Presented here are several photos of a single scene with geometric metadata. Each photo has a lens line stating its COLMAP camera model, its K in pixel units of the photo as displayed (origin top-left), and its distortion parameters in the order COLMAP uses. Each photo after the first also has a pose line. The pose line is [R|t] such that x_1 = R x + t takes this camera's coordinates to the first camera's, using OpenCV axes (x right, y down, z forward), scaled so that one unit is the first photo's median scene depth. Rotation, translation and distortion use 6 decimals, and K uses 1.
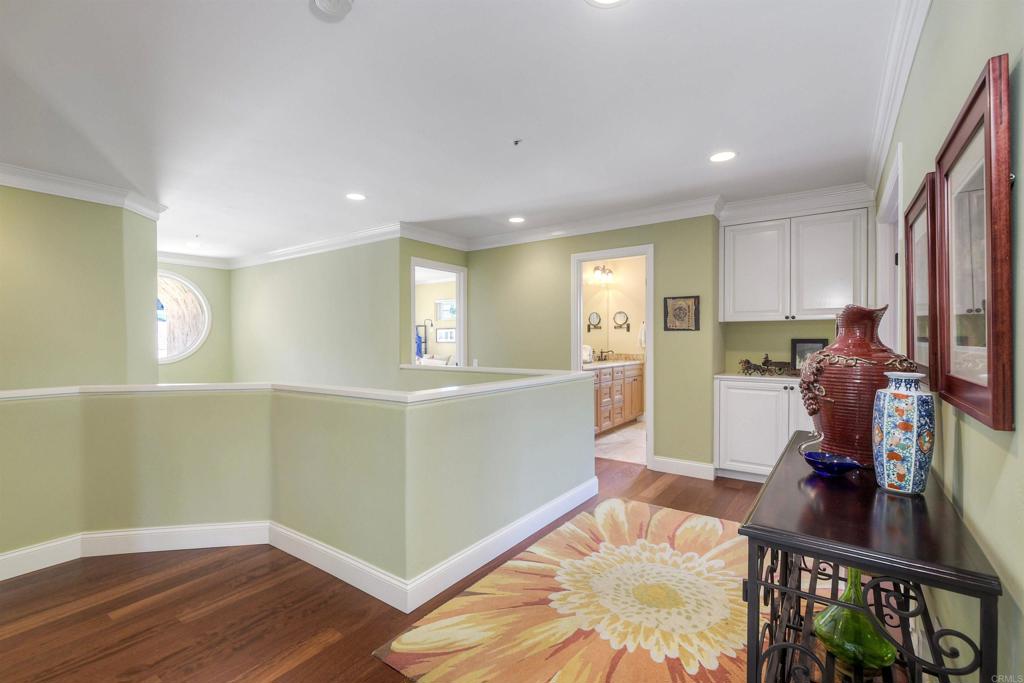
lens RADIAL K [[460.0, 0, 512.5], [0, 460.0, 339.7], [0, 0, 1]] dist [0.012126, -0.000407]
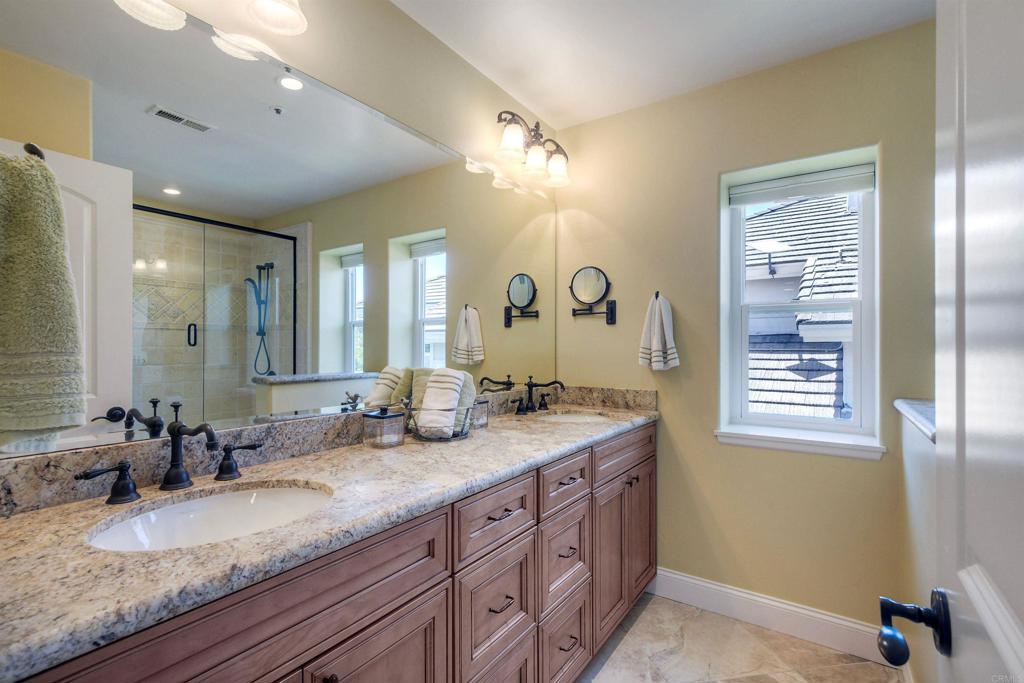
lens RADIAL K [[460.0, 0, 511.6], [0, 460.0, 343.6], [0, 0, 1]] dist [0.012126, -0.000407]
pose [[0.999884, -0.000773, 0.015204, 0.168629], [0.000840, 0.999990, -0.004405, -0.001322], [-0.015201, 0.004417, 0.999875, 0.644514]]
